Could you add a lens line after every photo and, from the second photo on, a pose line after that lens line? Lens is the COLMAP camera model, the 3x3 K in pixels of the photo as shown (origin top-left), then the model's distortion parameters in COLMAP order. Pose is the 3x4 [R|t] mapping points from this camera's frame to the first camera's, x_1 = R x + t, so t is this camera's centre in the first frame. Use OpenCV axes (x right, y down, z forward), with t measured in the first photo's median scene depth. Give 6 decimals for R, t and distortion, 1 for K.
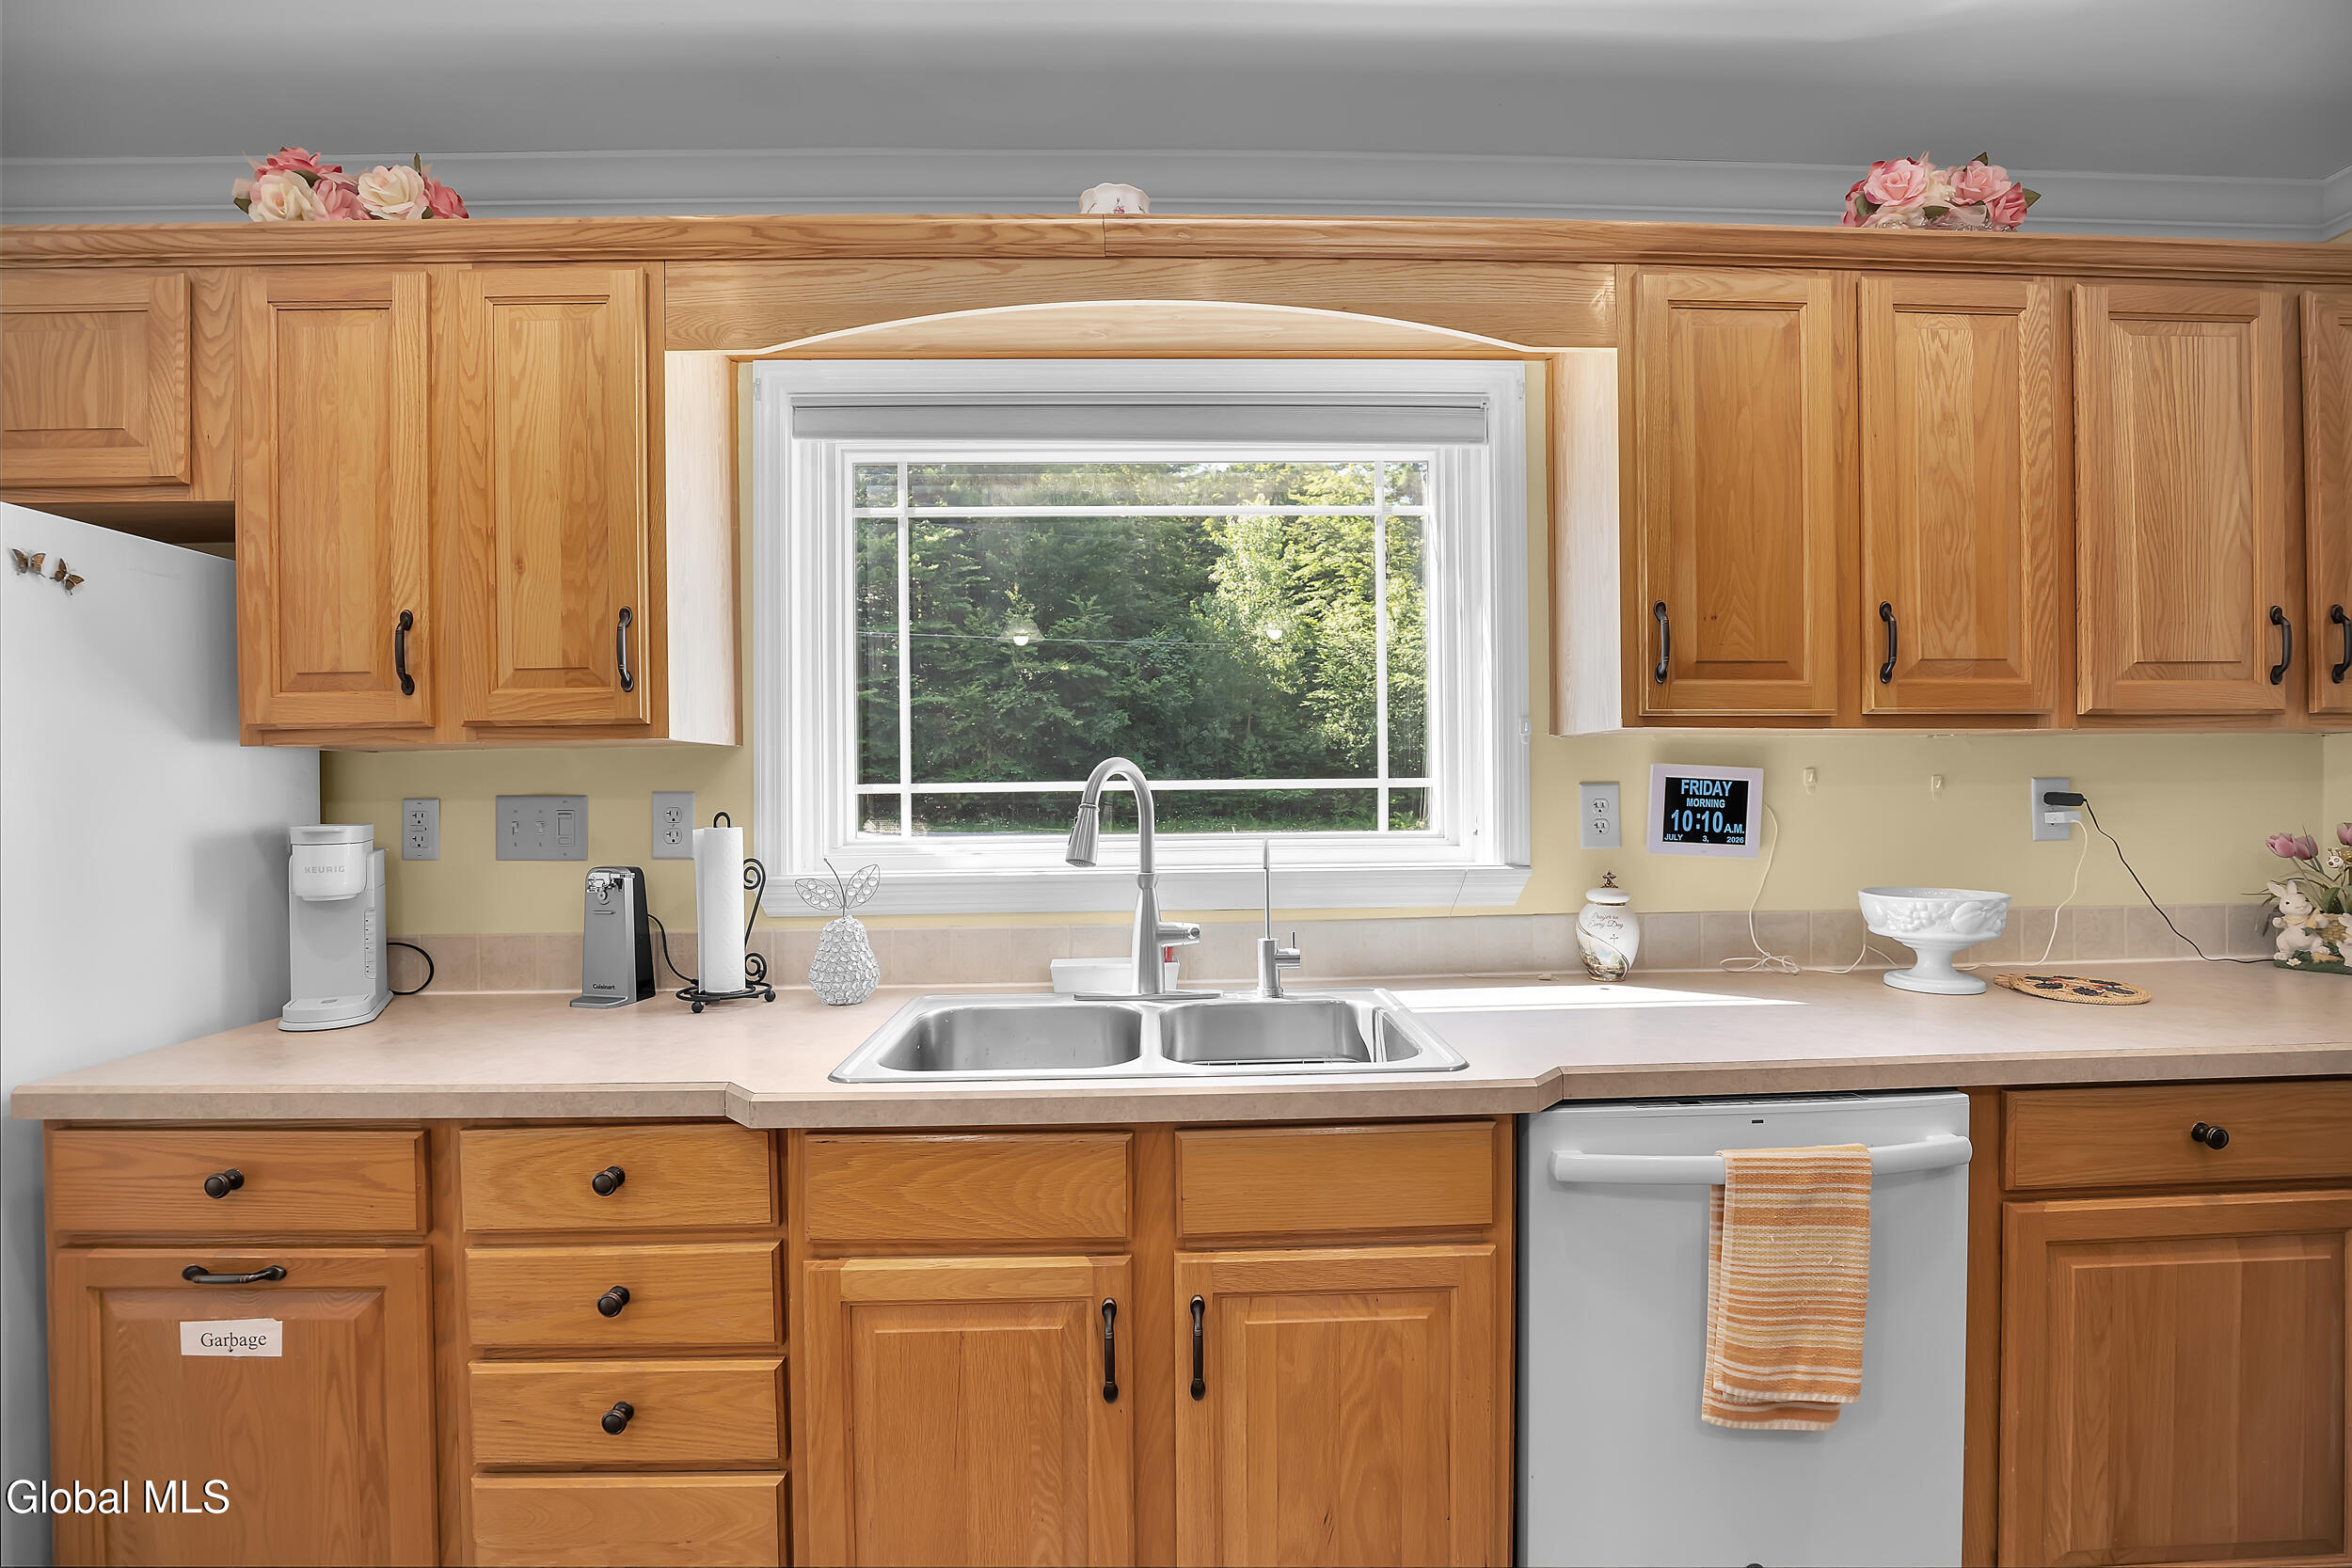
lens RADIAL K [[1093.7, 0, 1178.4], [0, 1093.7, 787.4], [0, 0, 1]] dist [-0.027340, 0.000357]
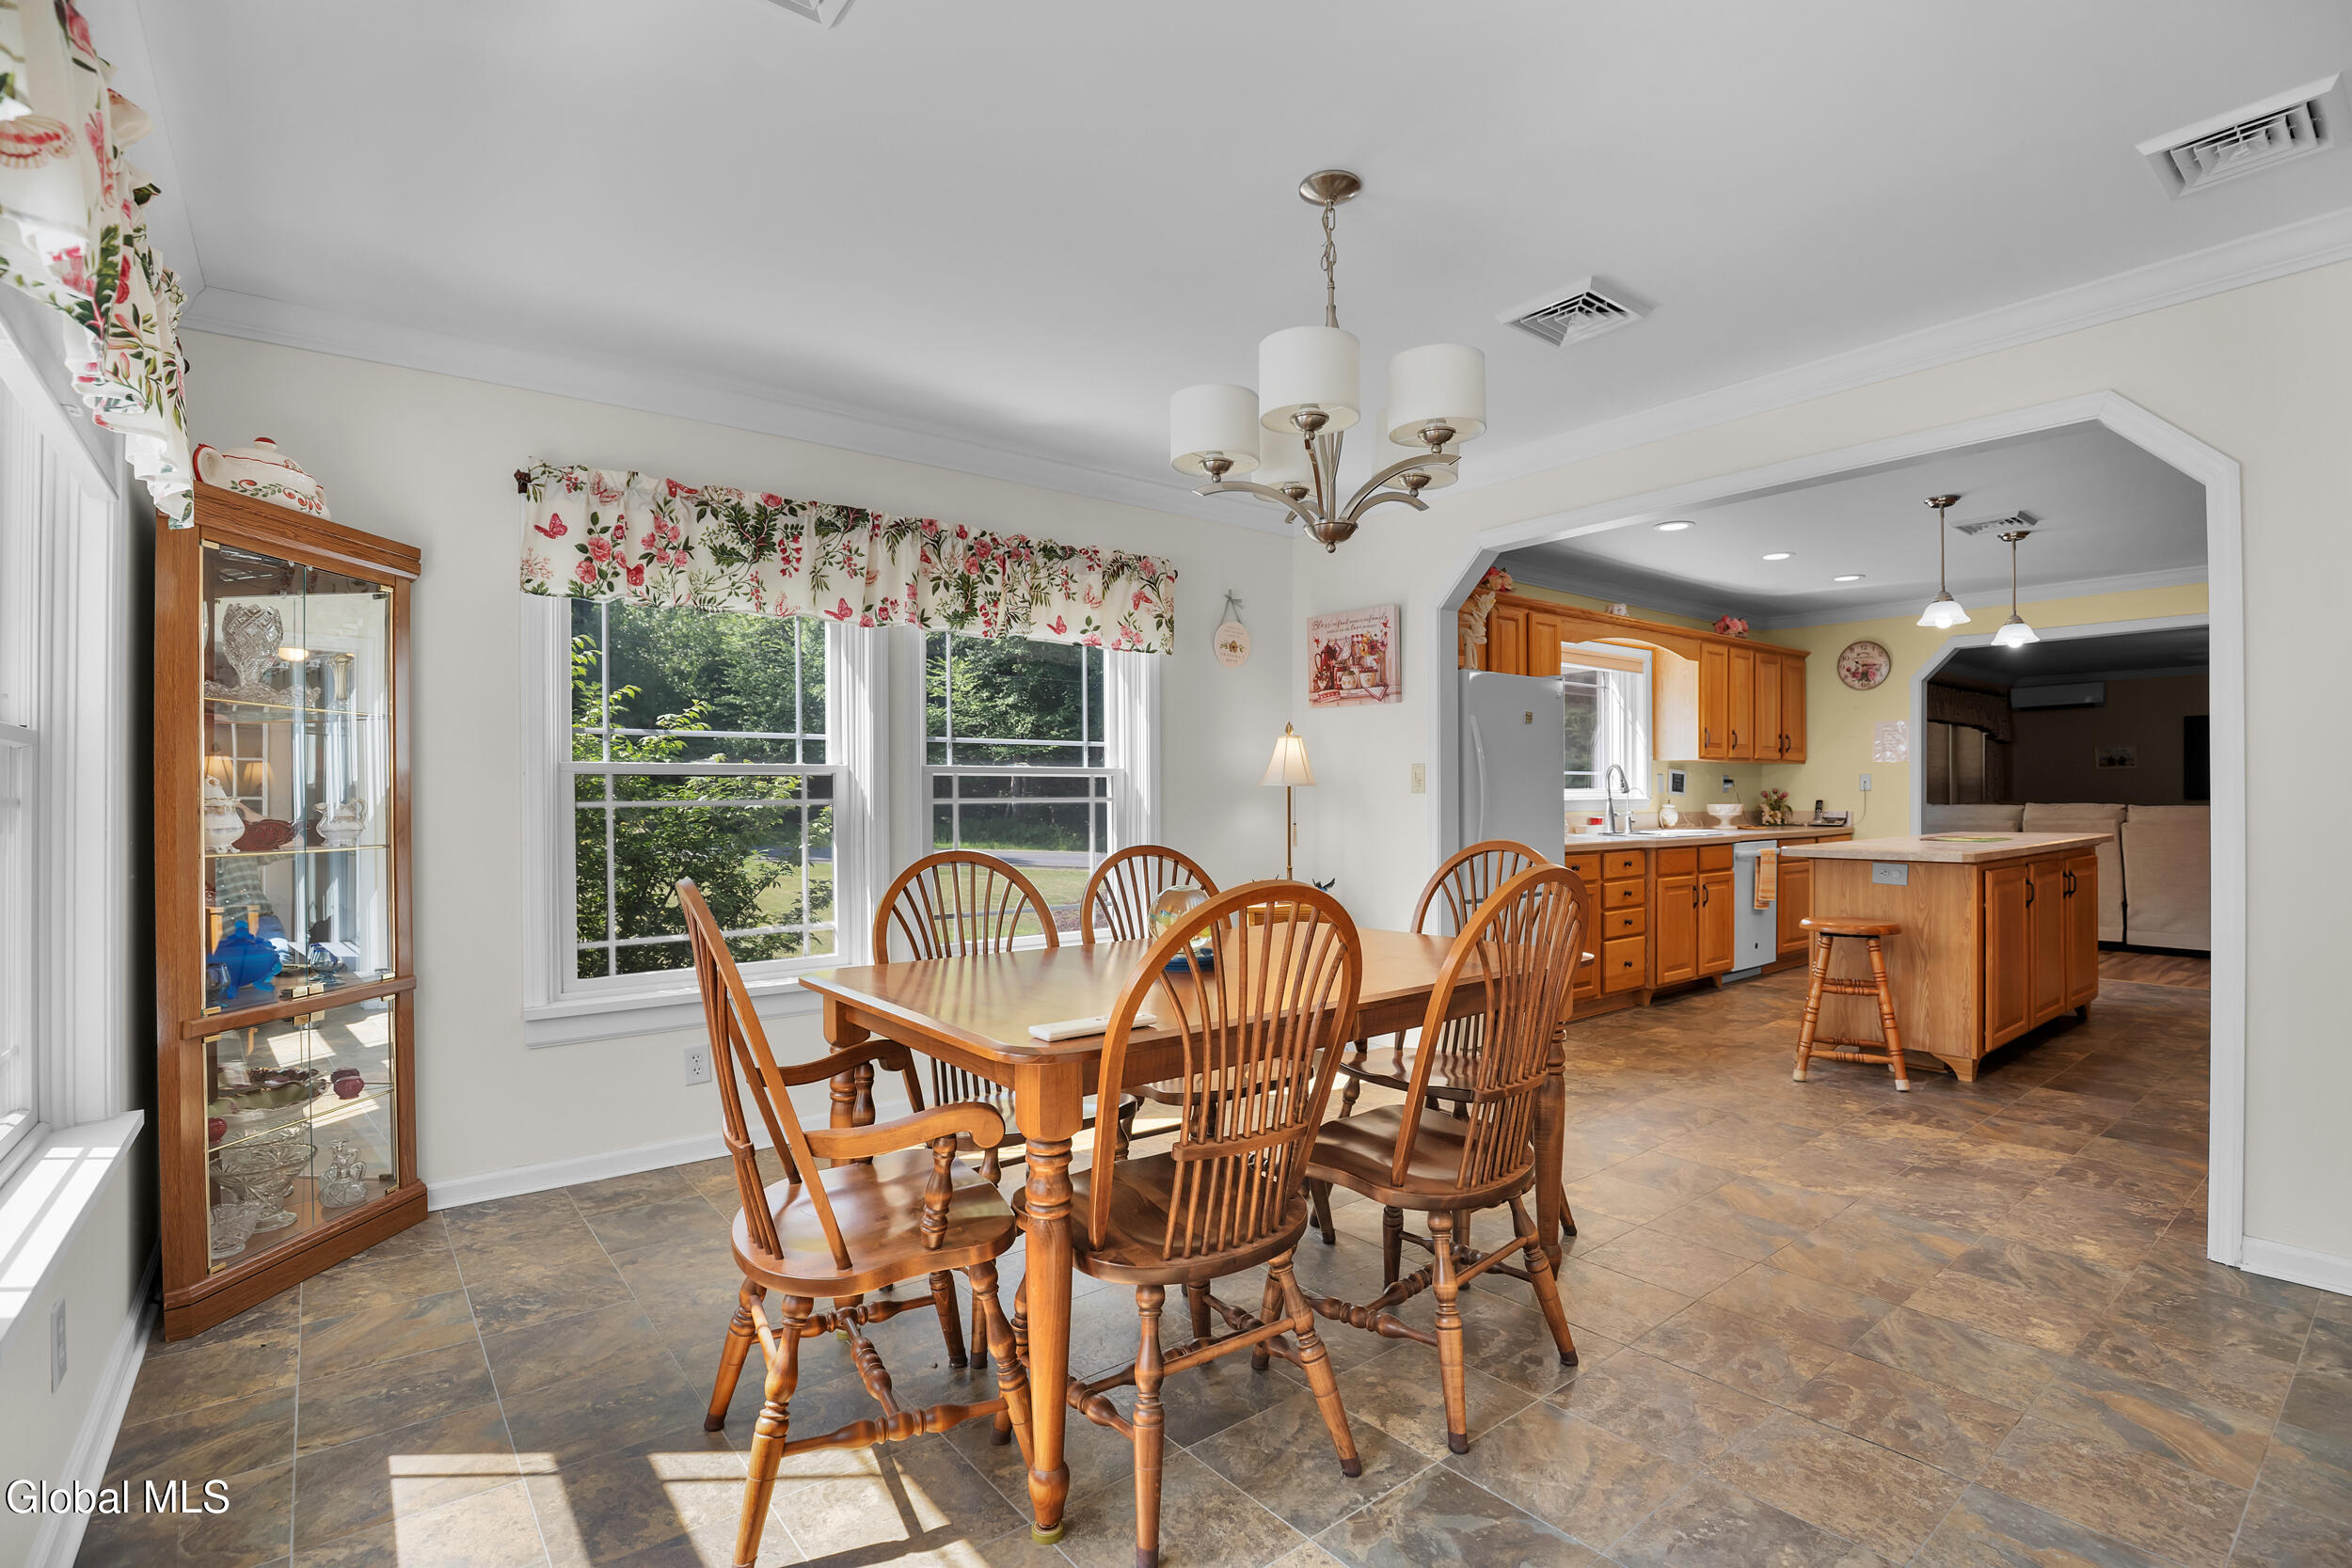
lens RADIAL K [[1099.8, 0, 1190.8], [0, 1099.8, 799.2], [0, 0, 1]] dist [-0.029597, 0.000054]
pose [[0.800512, 0.004804, 0.599298, -3.384004], [-0.004699, 0.999987, -0.001740, 0.103130], [-0.599299, -0.001423, 0.800524, -1.039863]]
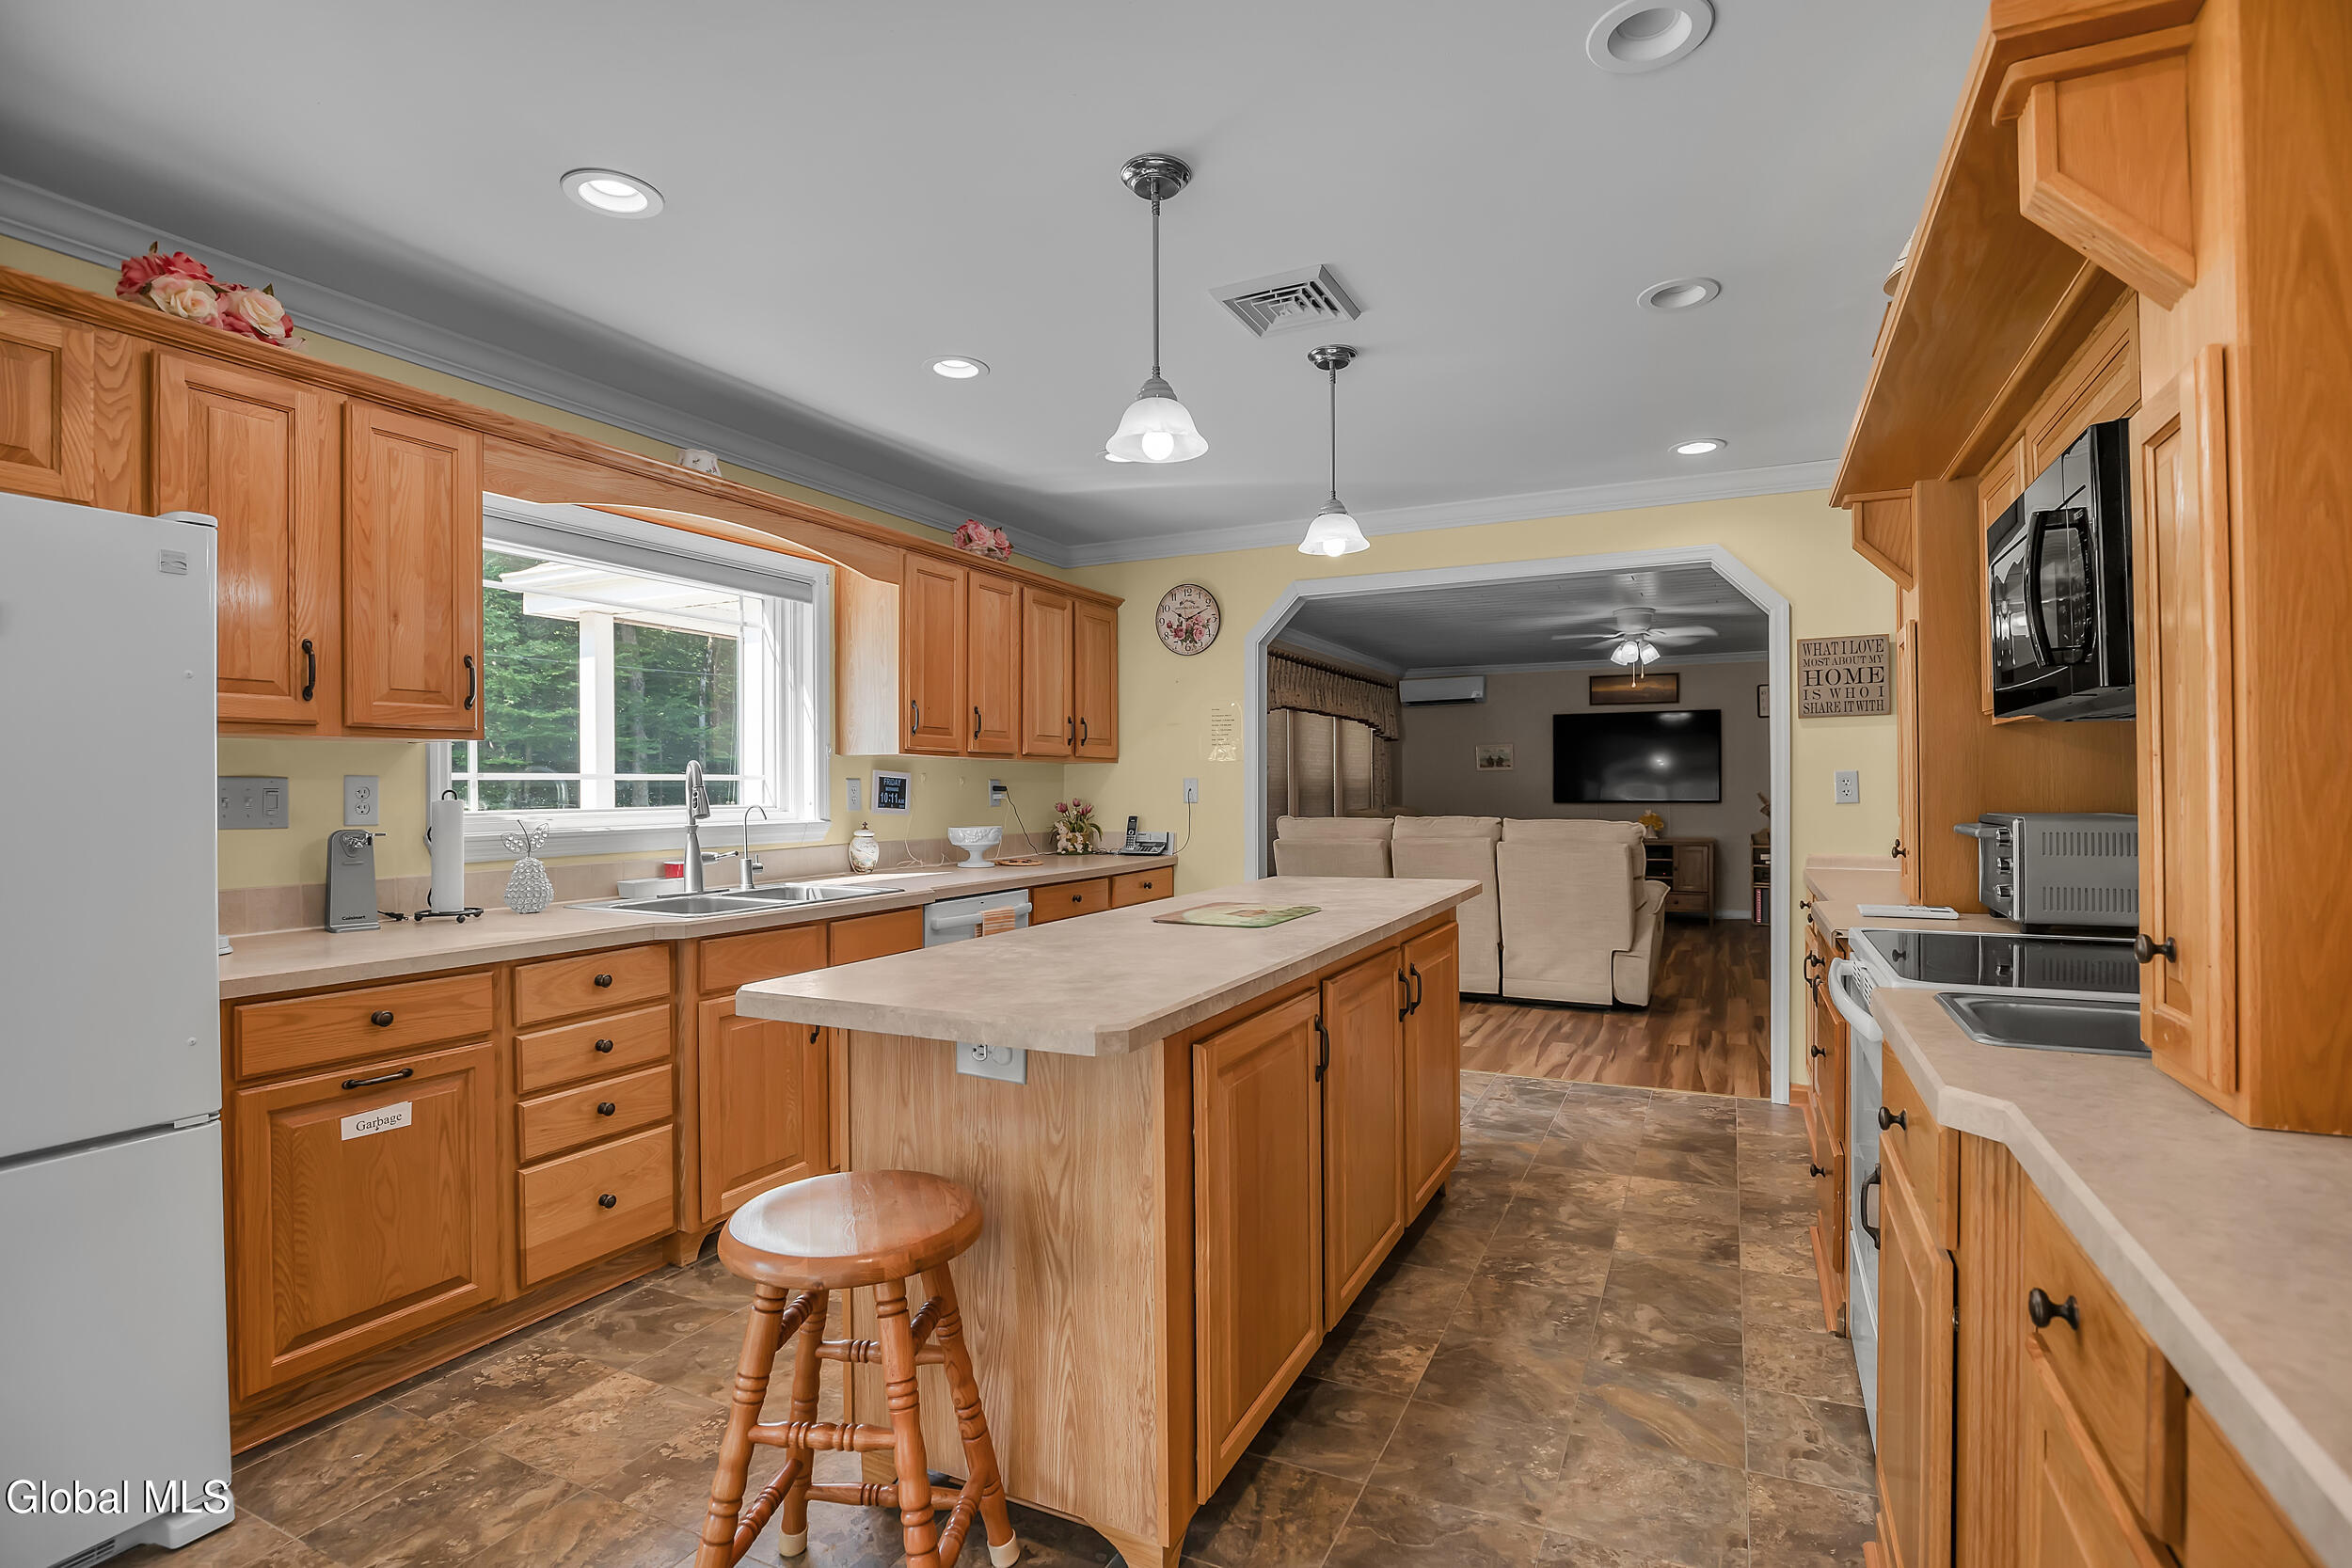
lens RADIAL K [[1118.3, 0, 1193.5], [0, 1118.3, 791.6], [0, 0, 1]] dist [-0.030655, 0.000777]
pose [[0.466753, 0.004624, 0.884376, -1.351187], [0.000985, 0.999983, -0.005749, 0.037448], [-0.884387, 0.003554, 0.466741, -0.616613]]
